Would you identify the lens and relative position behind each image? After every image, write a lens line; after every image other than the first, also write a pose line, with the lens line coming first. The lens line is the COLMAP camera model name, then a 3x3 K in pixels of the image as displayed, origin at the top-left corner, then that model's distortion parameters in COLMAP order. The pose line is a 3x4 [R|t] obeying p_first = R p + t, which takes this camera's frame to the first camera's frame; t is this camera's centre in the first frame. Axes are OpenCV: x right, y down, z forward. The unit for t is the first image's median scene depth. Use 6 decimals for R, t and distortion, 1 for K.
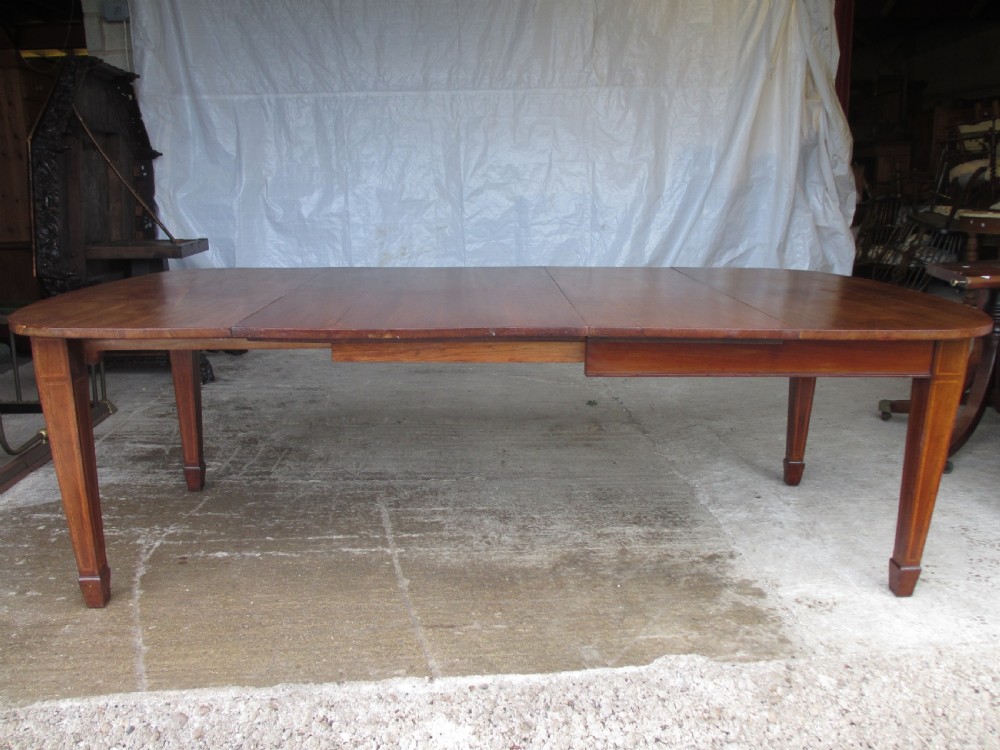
lens RADIAL K [[835.6, 0, 499.9], [0, 835.6, 380.4], [0, 0, 1]] dist [-0.056620, 0.023297]
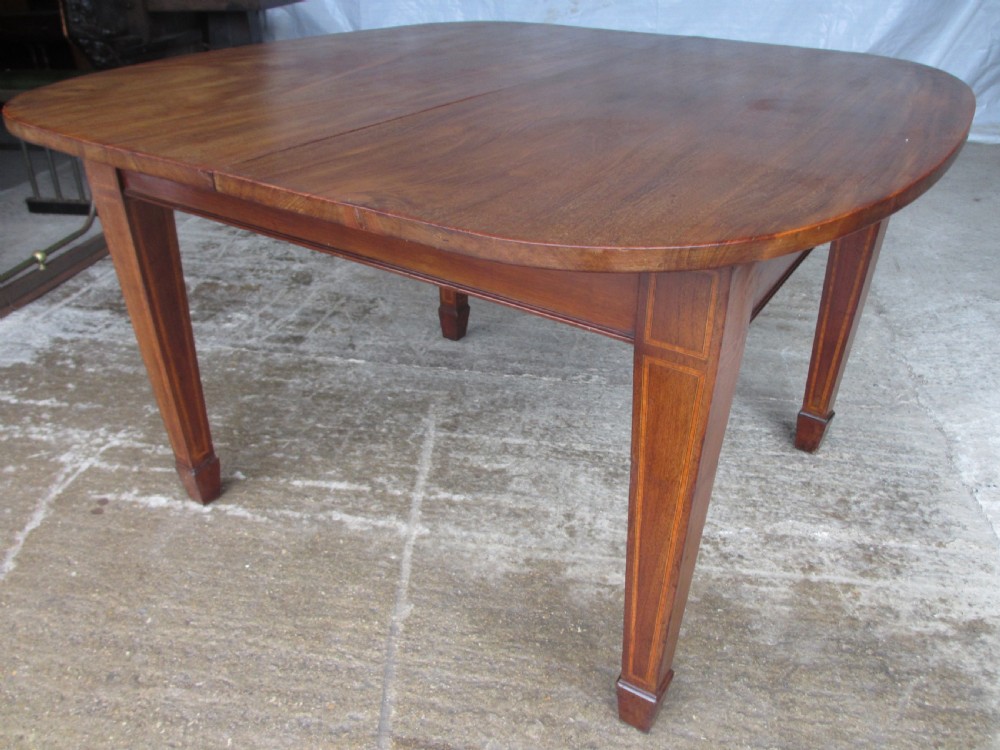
lens RADIAL K [[835.6, 0, 504.7], [0, 835.6, 381.6], [0, 0, 1]] dist [-0.056620, 0.023297]
pose [[0.968007, 0.111286, -0.224896, 0.053459], [-0.046236, 0.960033, 0.276043, -0.059830], [0.246627, -0.256813, 0.934463, 0.397706]]
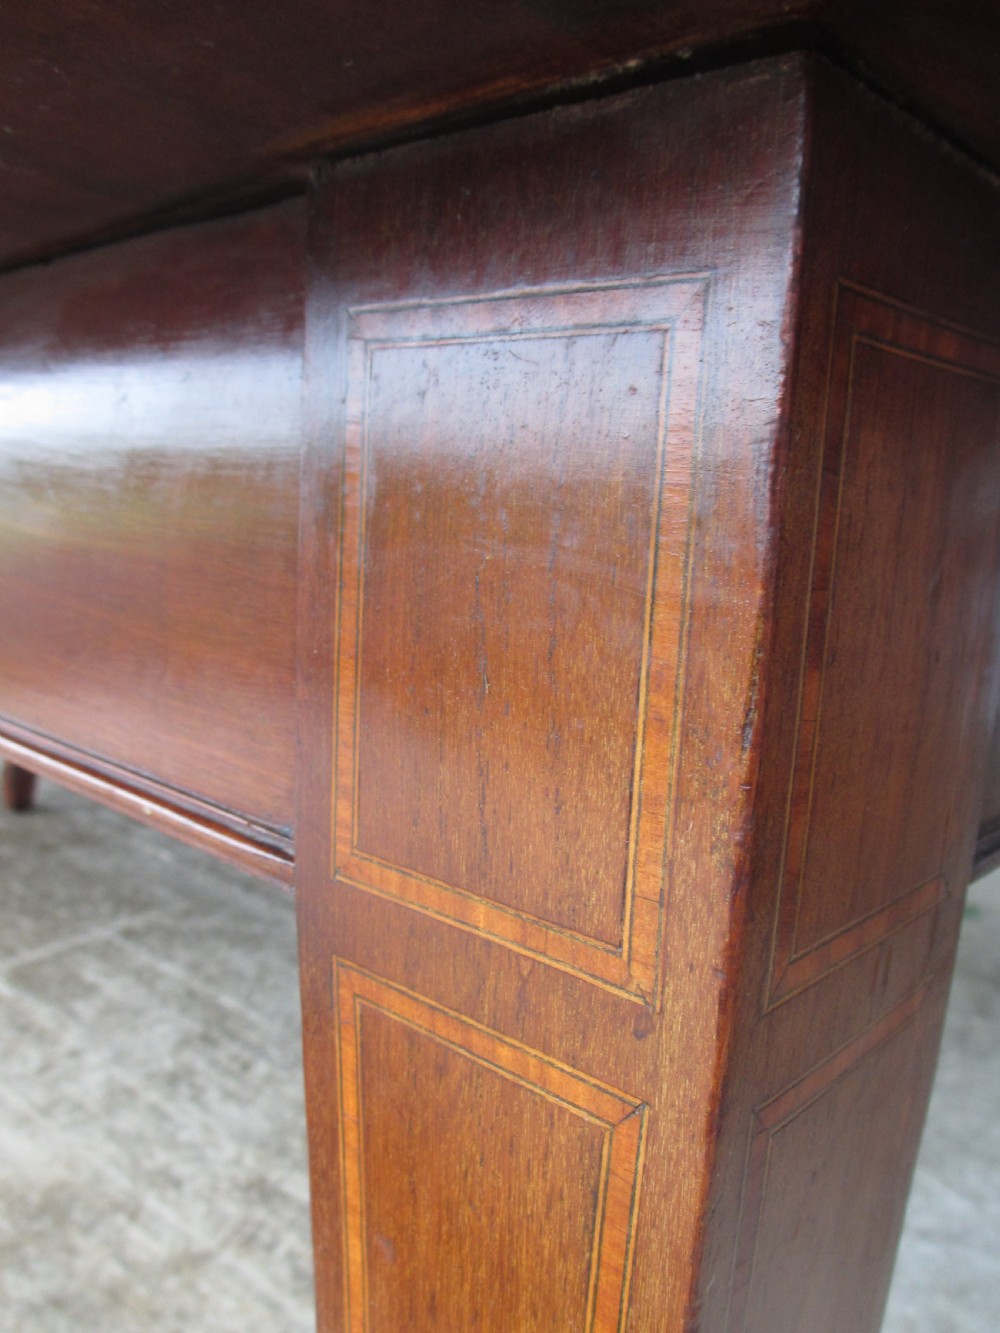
lens RADIAL K [[1113.9, 0, 490.8], [0, 1113.9, 684.7], [0, 0, 1]] dist [-0.056620, 0.023297]
pose [[0.710185, 0.152618, -0.687274, 0.403774], [-0.232387, 0.972322, -0.024218, -0.016148], [0.664555, 0.176913, 0.725995, 0.629427]]
